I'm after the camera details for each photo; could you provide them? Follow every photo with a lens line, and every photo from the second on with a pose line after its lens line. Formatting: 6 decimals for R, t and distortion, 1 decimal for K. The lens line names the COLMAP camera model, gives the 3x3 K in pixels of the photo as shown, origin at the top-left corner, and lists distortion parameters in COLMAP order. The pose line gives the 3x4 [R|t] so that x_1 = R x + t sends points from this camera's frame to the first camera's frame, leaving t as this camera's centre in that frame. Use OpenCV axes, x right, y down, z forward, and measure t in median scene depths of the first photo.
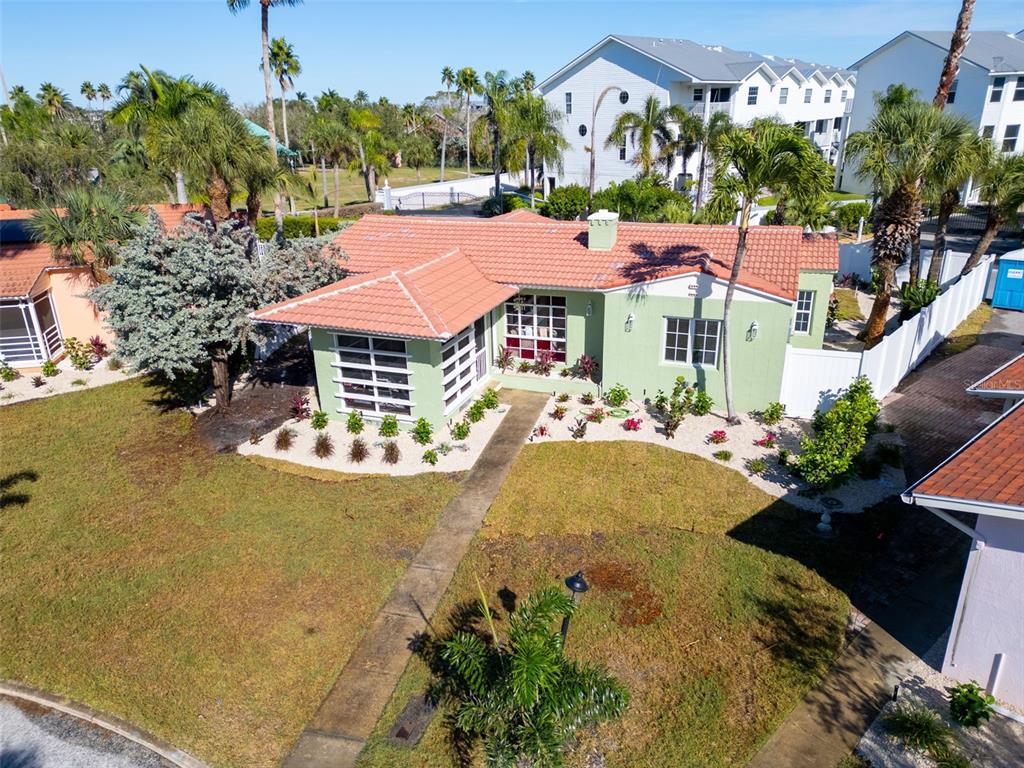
lens RADIAL K [[741.1, 0, 512.1], [0, 741.1, 412.1], [0, 0, 1]] dist [0.098785, -0.079476]
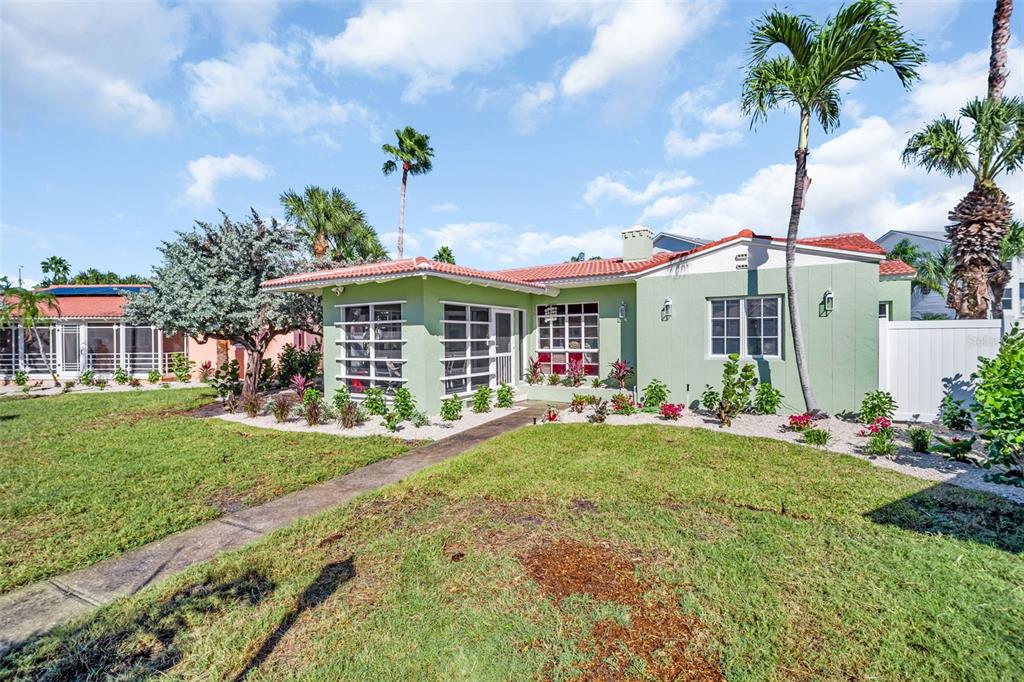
lens RADIAL K [[471.2, 0, 517.0], [0, 471.2, 354.0], [0, 0, 1]] dist [-0.006574, -0.001321]
pose [[0.979211, 0.016354, -0.202182, 0.094792], [-0.091464, 0.925261, -0.368139, 0.137090], [0.181051, 0.378978, 0.907522, 0.468619]]
